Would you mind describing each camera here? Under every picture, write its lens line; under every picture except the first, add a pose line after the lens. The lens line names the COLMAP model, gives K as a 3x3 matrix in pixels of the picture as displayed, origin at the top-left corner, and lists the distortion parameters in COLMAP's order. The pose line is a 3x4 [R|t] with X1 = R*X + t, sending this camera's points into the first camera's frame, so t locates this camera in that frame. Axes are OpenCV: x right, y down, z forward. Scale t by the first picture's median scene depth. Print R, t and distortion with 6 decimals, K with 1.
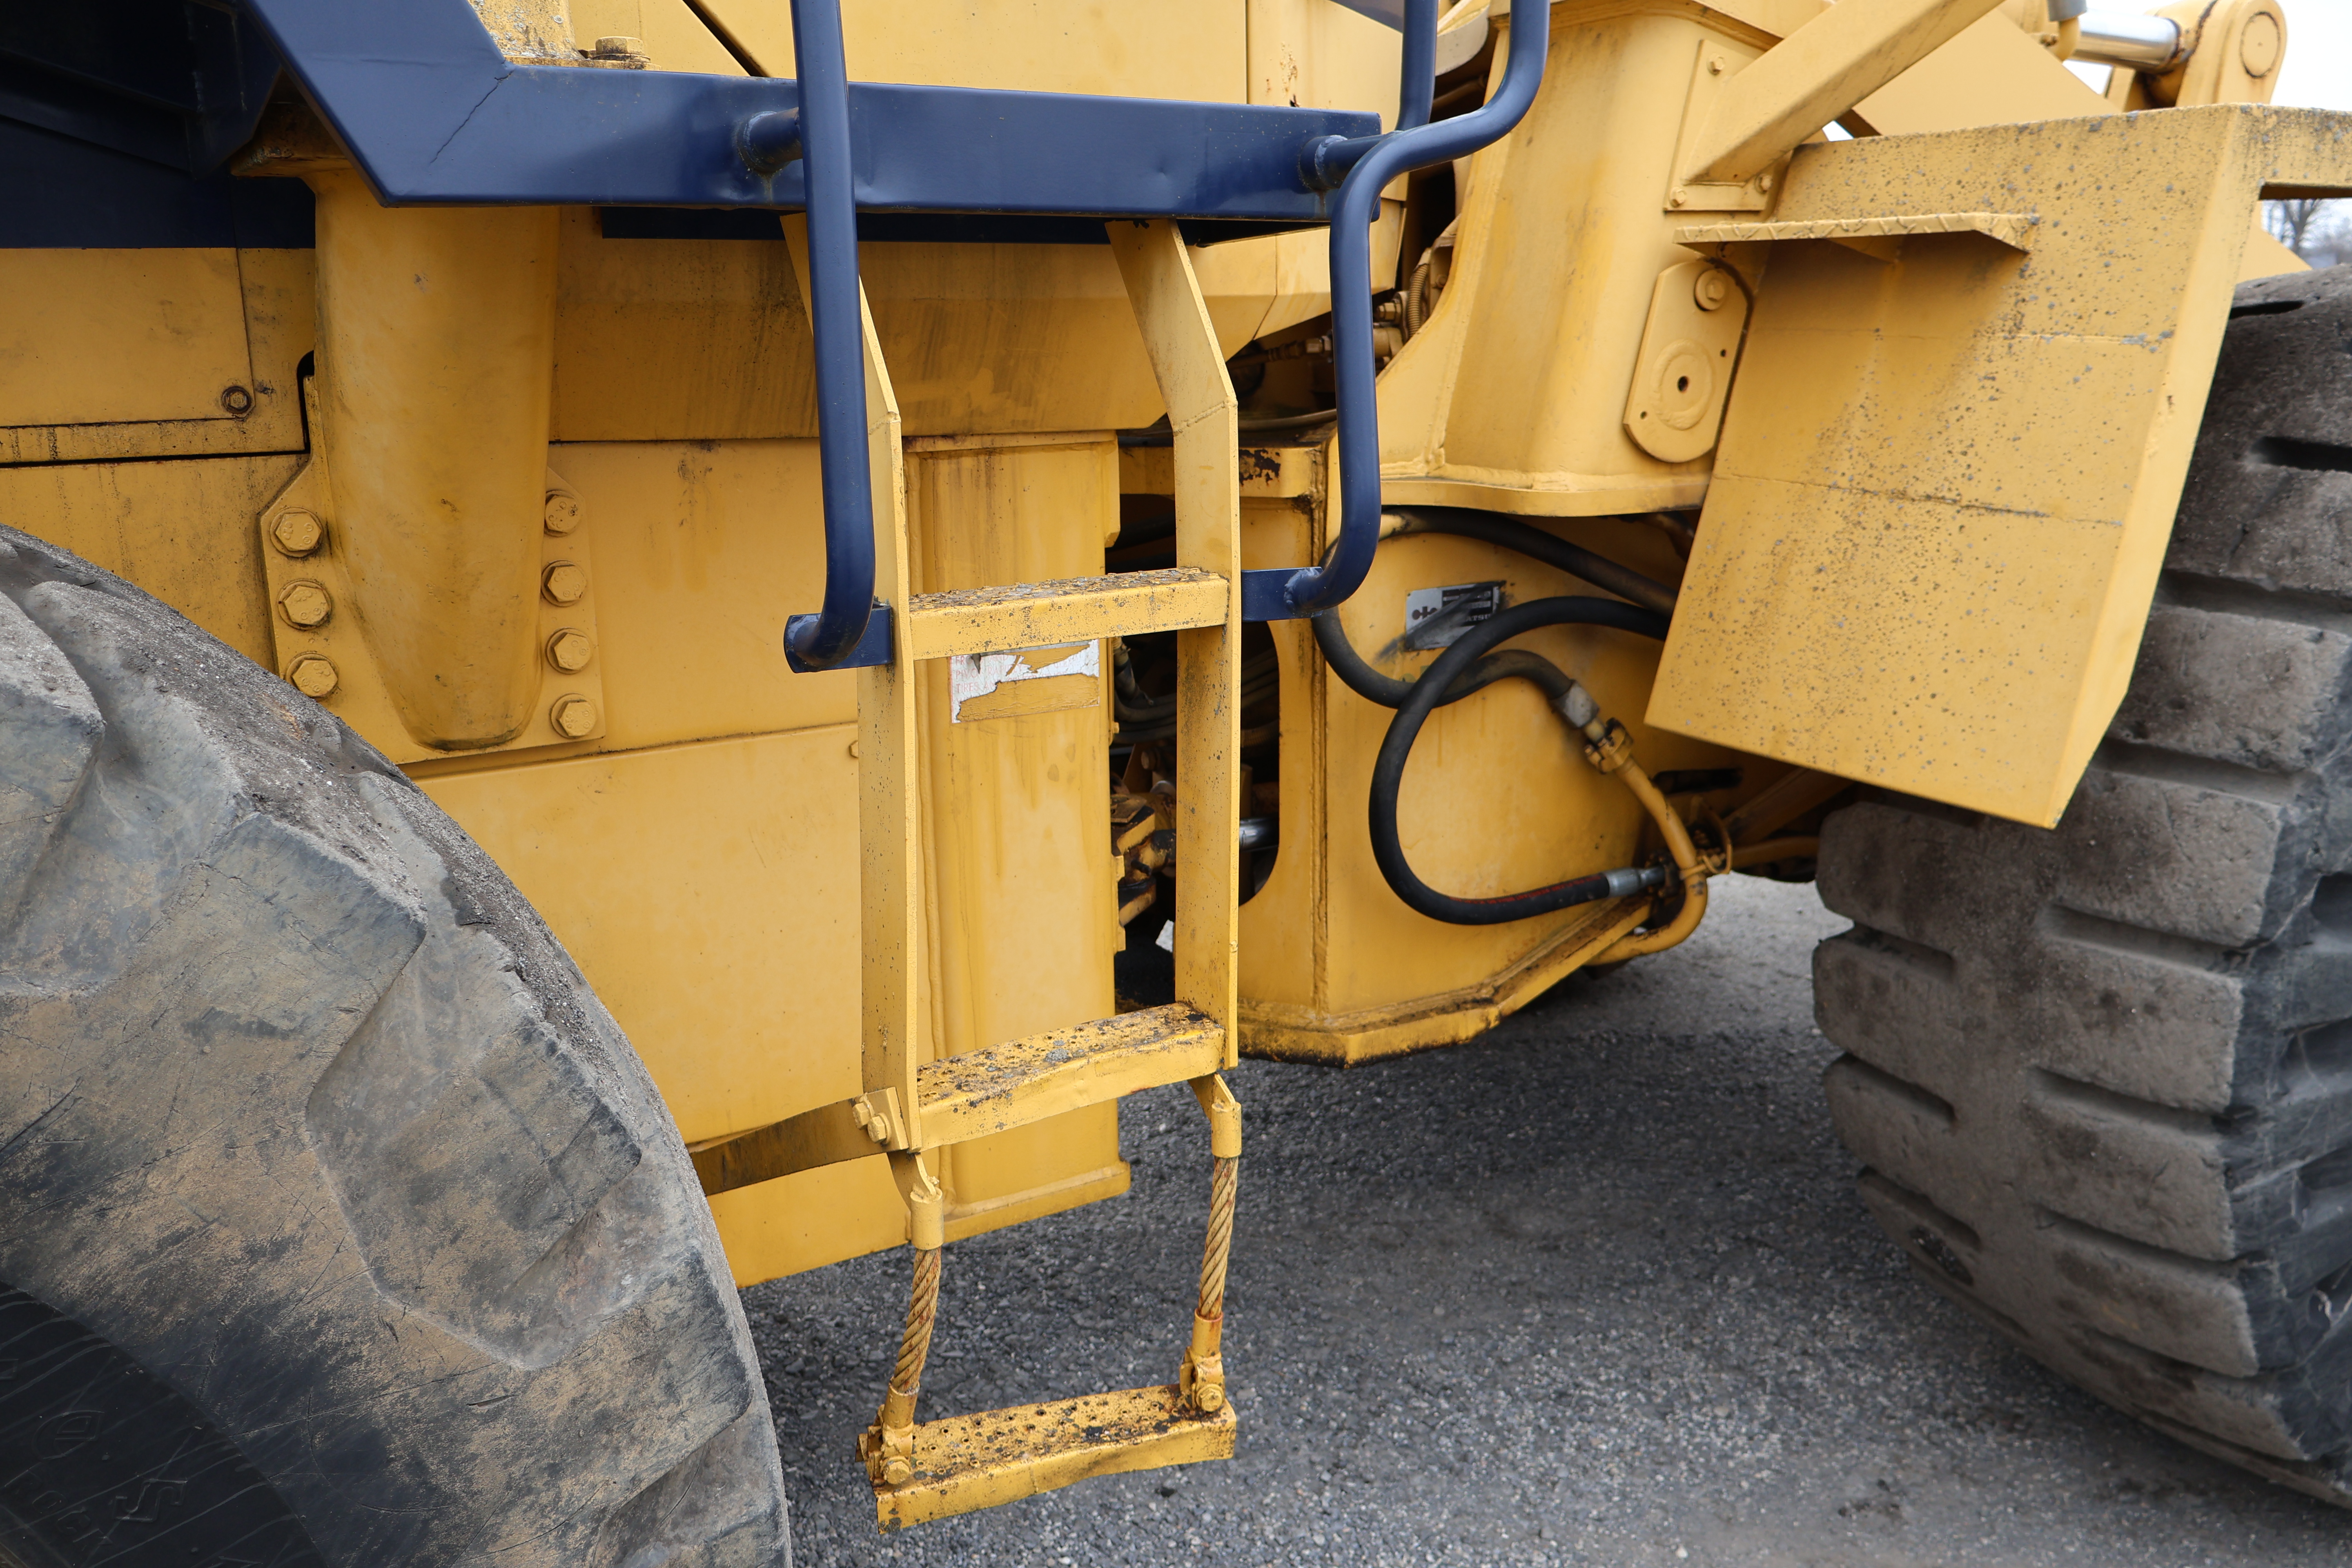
lens RADIAL K [[1955.5, 0, 1186.0], [0, 1955.5, 777.6], [0, 0, 1]] dist [-0.000757, -0.002725]
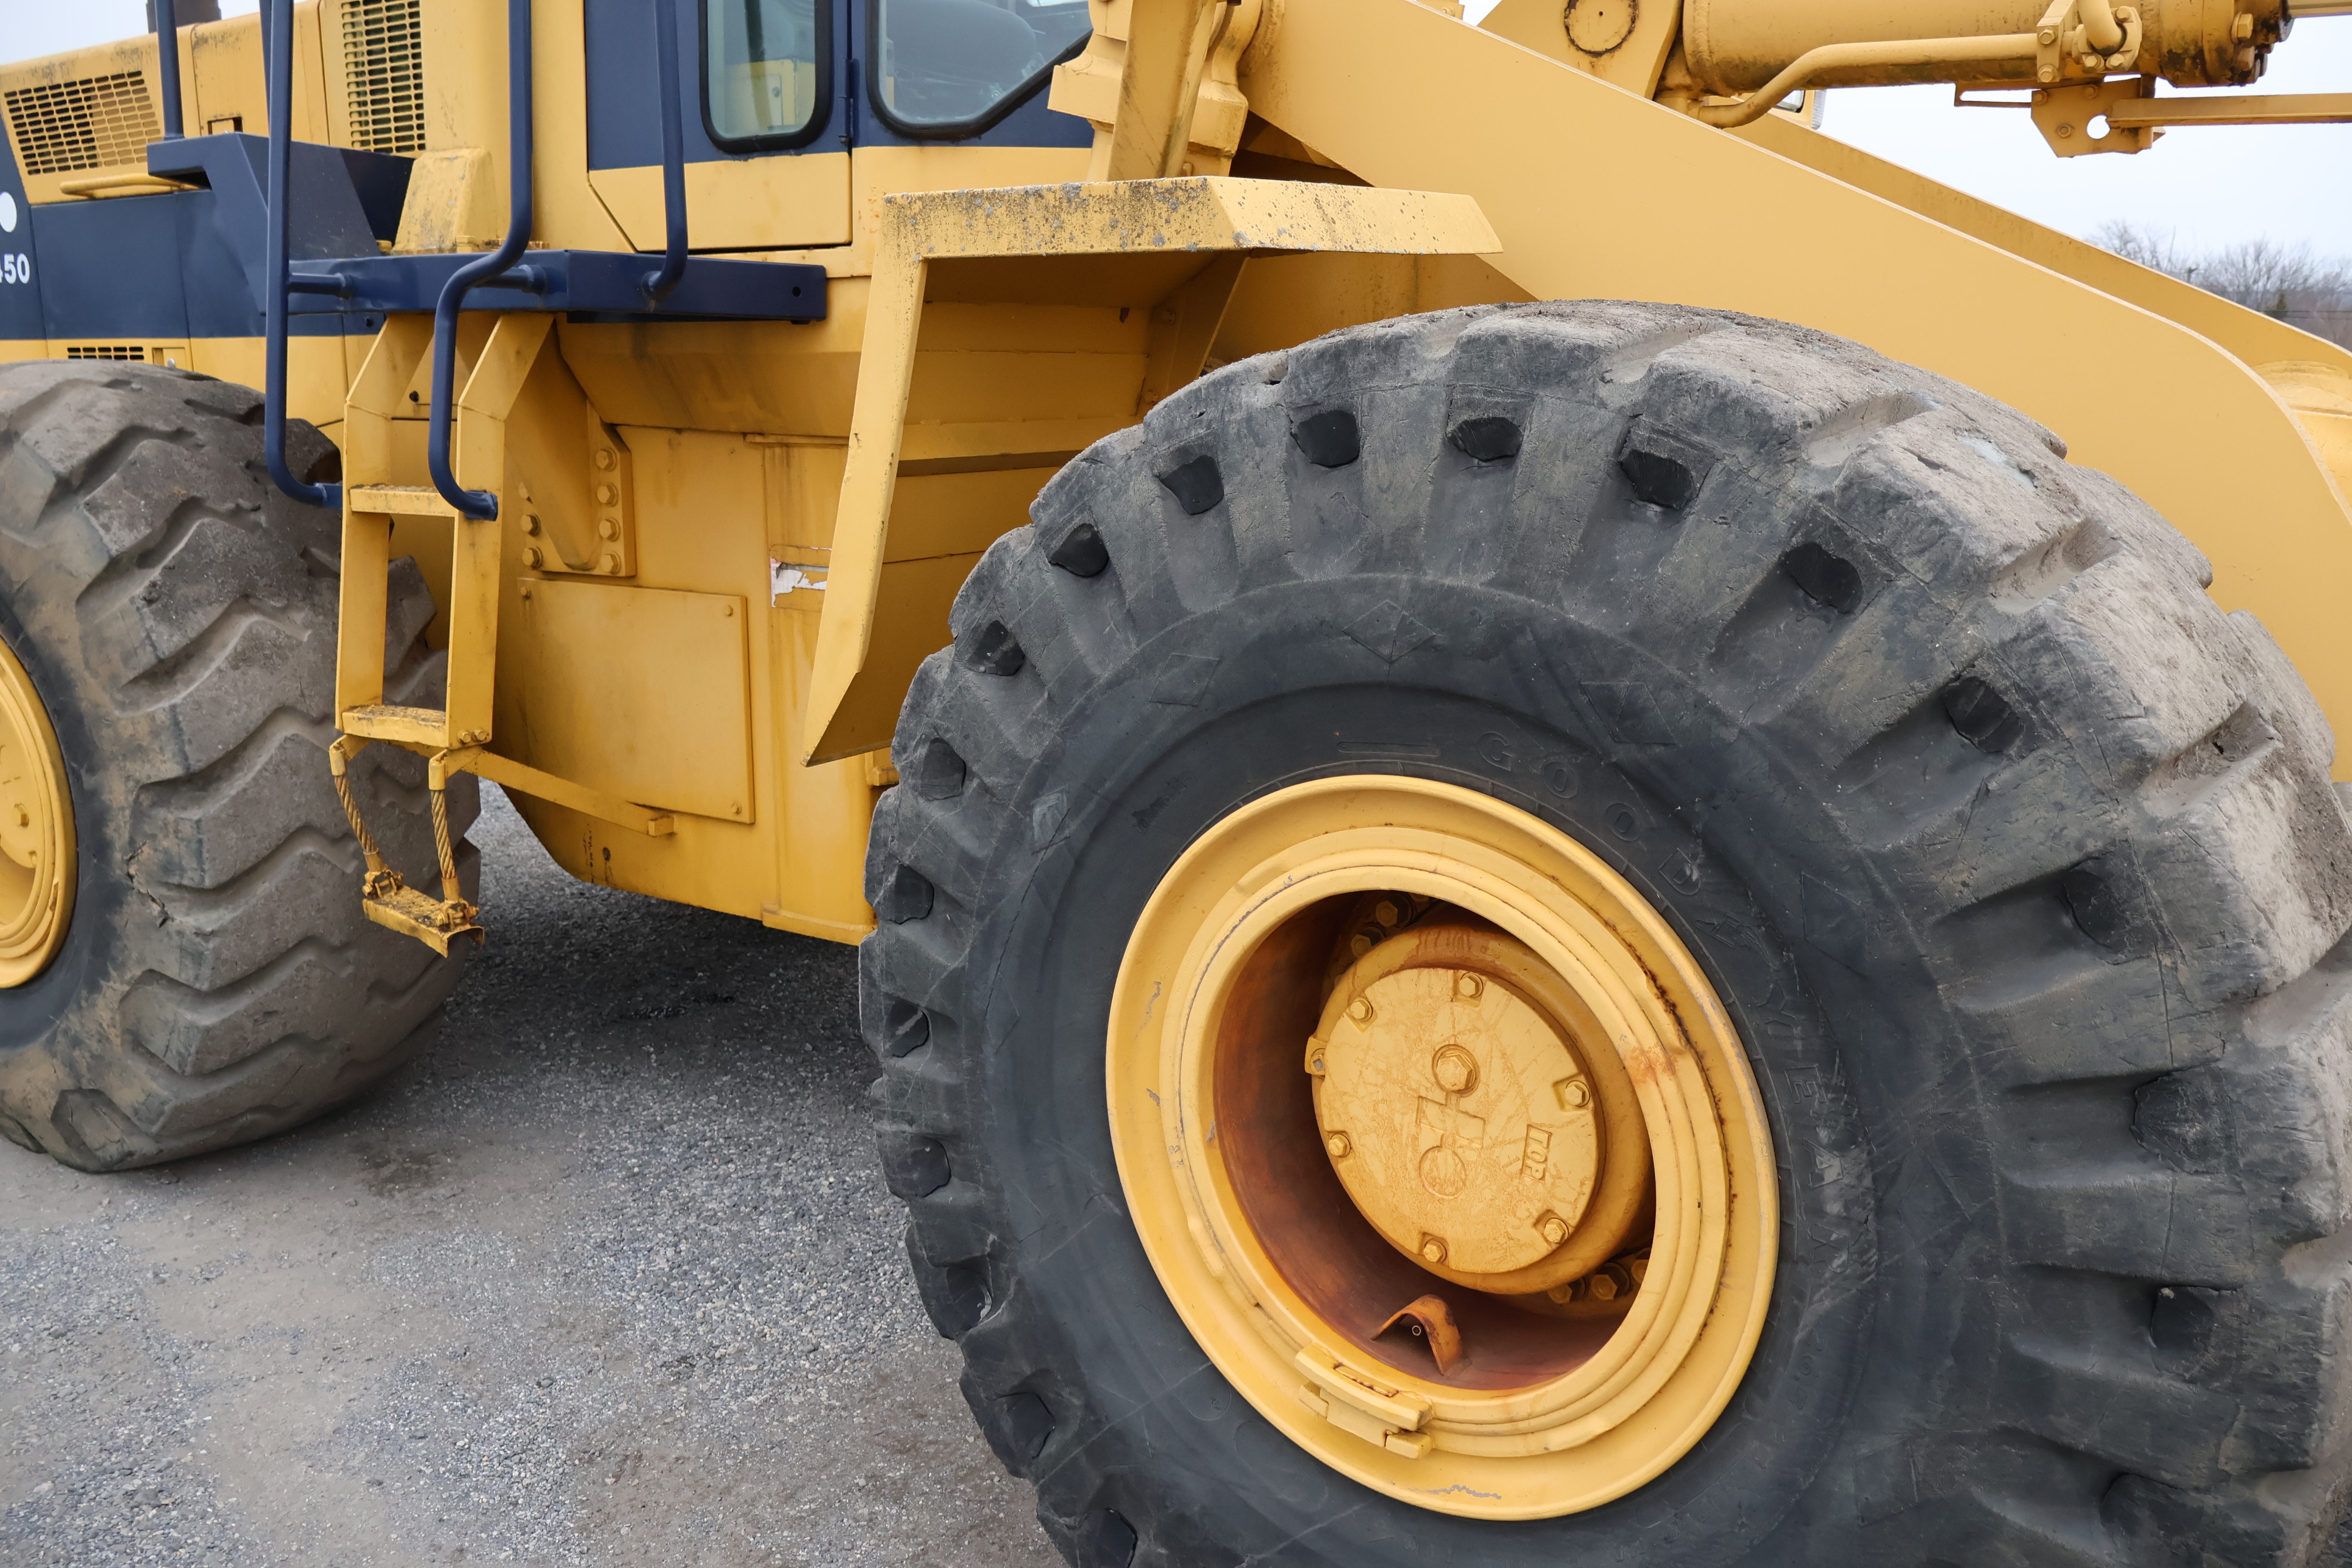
lens RADIAL K [[1972.3, 0, 1160.3], [0, 1972.3, 767.8], [0, 0, 1]] dist [0.005326, -0.005737]
pose [[0.402785, 0.190589, -0.895232, 1.628505], [-0.222703, 0.969094, 0.106114, -0.154862], [0.887788, 0.156630, 0.432781, 0.621563]]
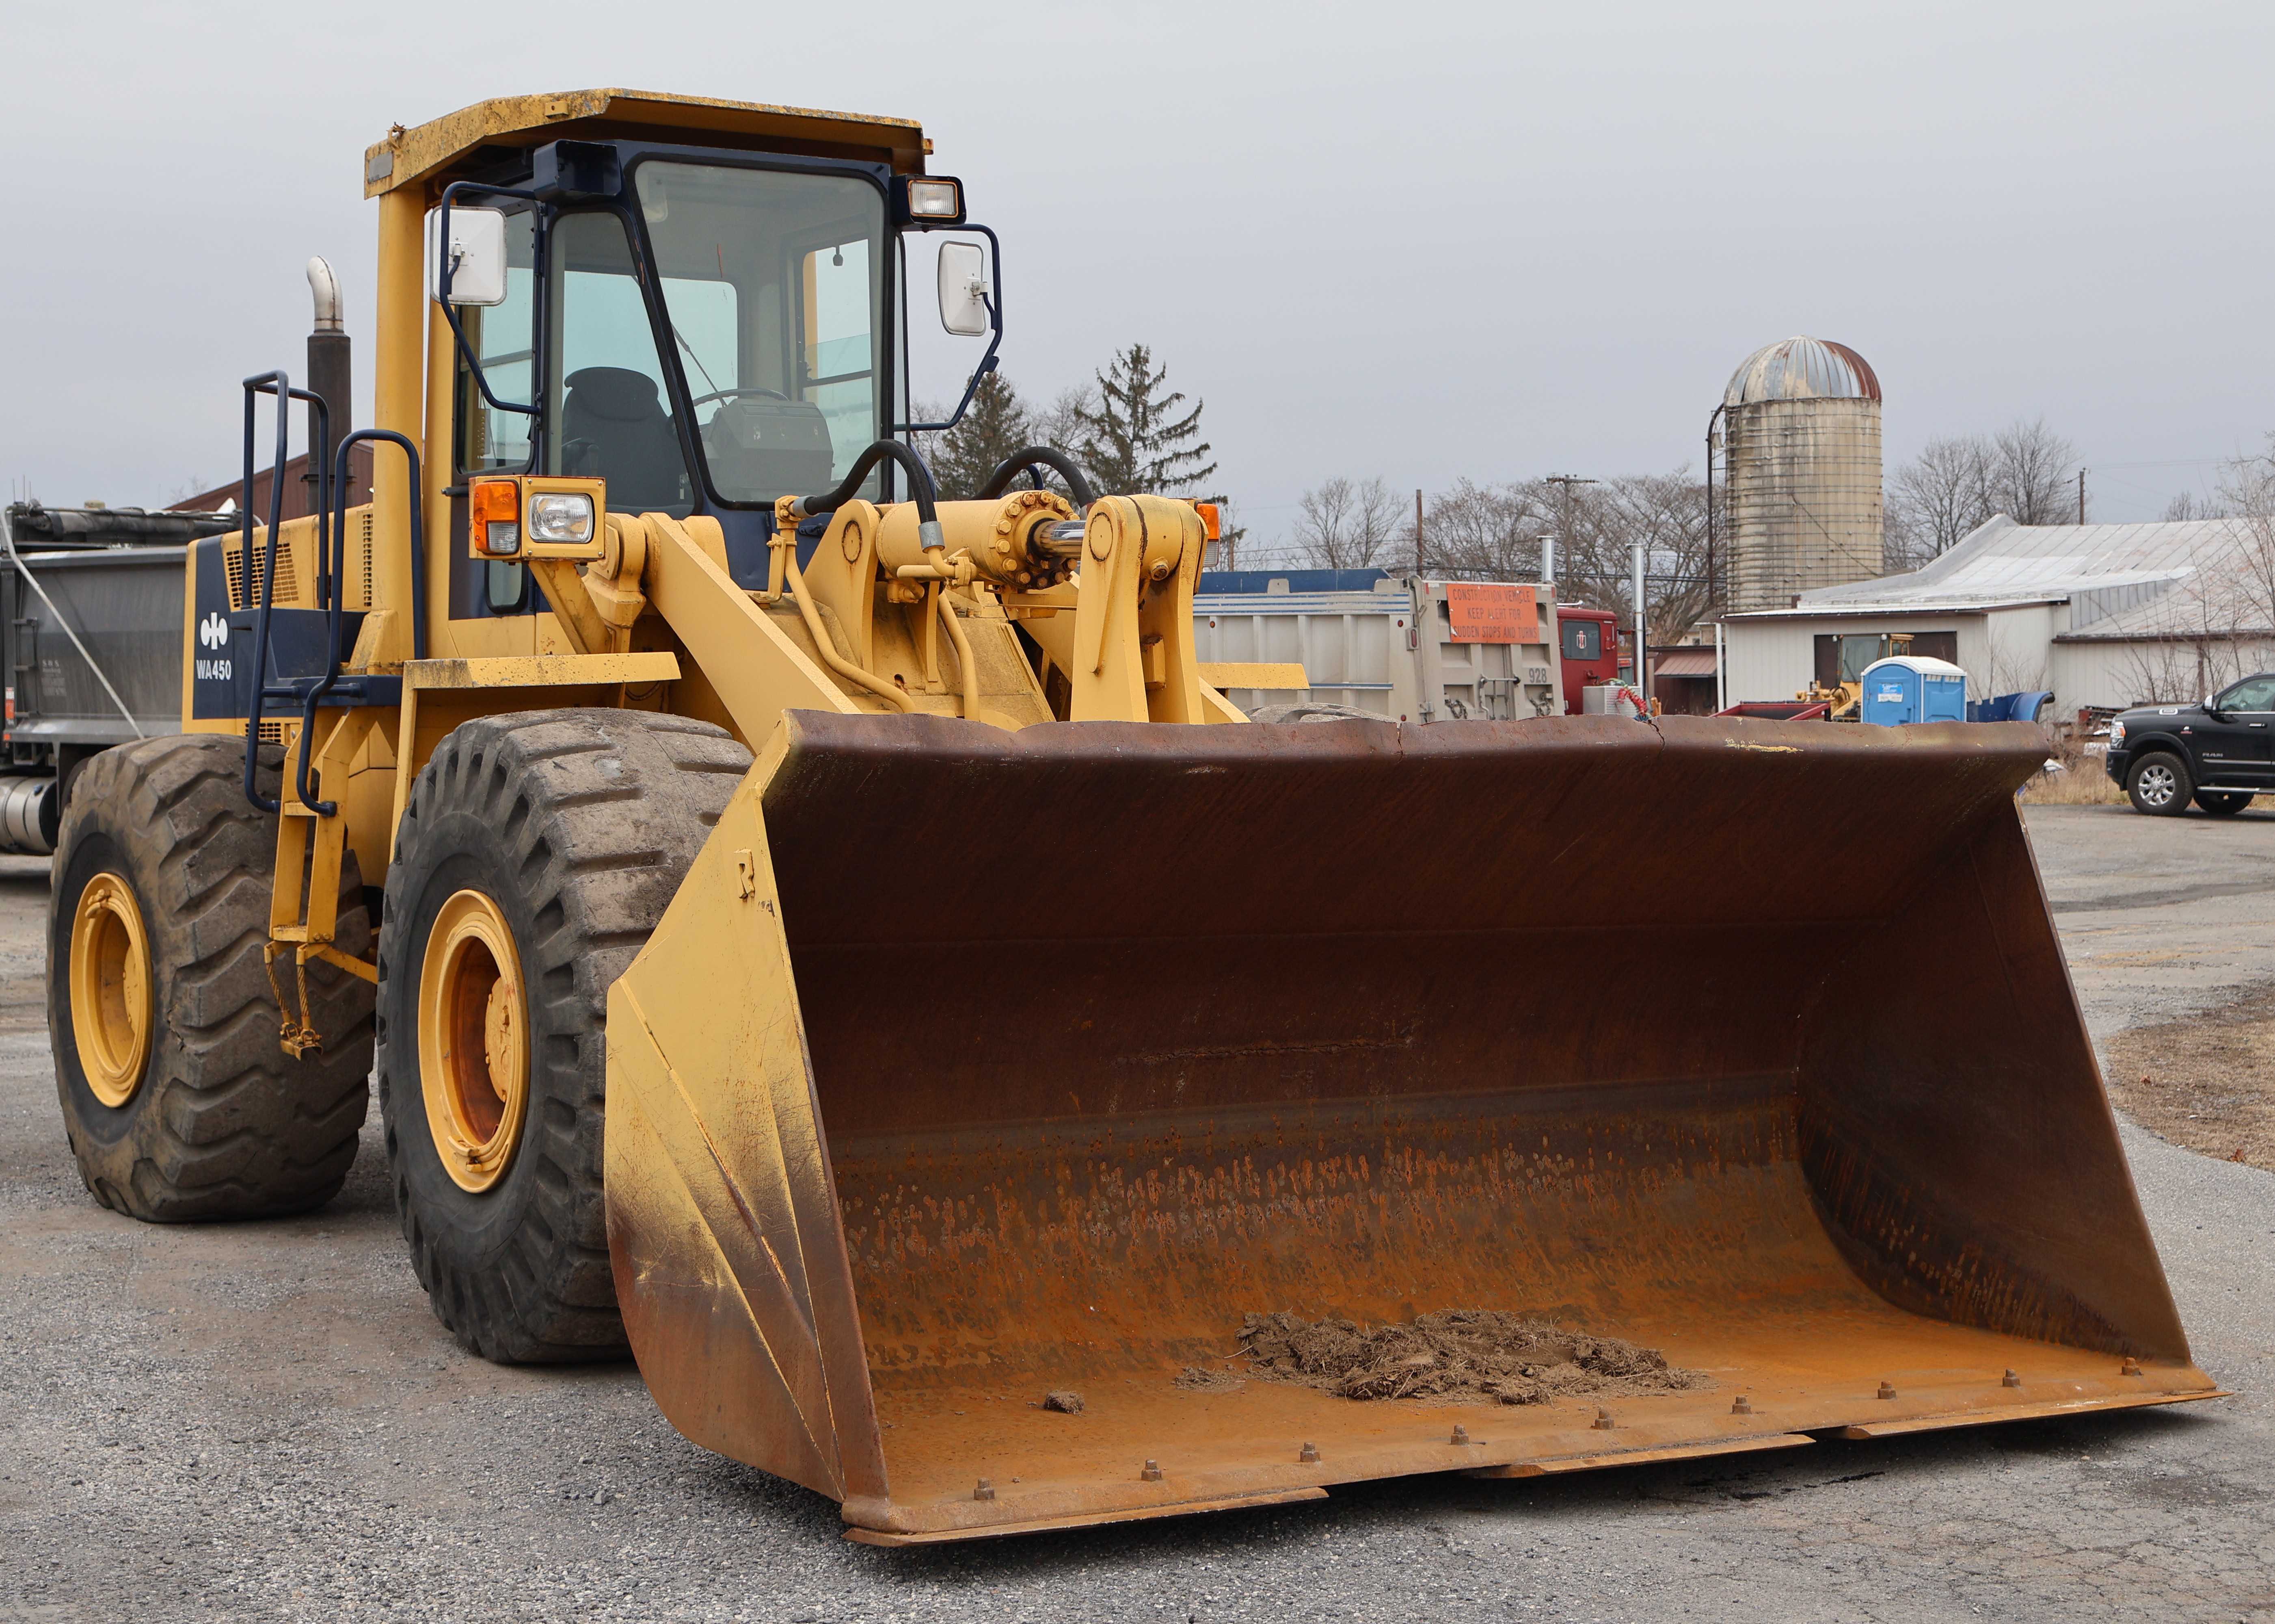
lens RADIAL K [[3712.1, 0, 1079.9], [0, 3712.1, 799.9], [0, 0, 1]] dist [0.008984, 0.059164]
pose [[0.009738, 0.028678, -0.999541, 5.293502], [-0.229229, 0.973033, 0.025684, -0.465716], [0.973324, 0.228874, 0.016050, 1.729848]]
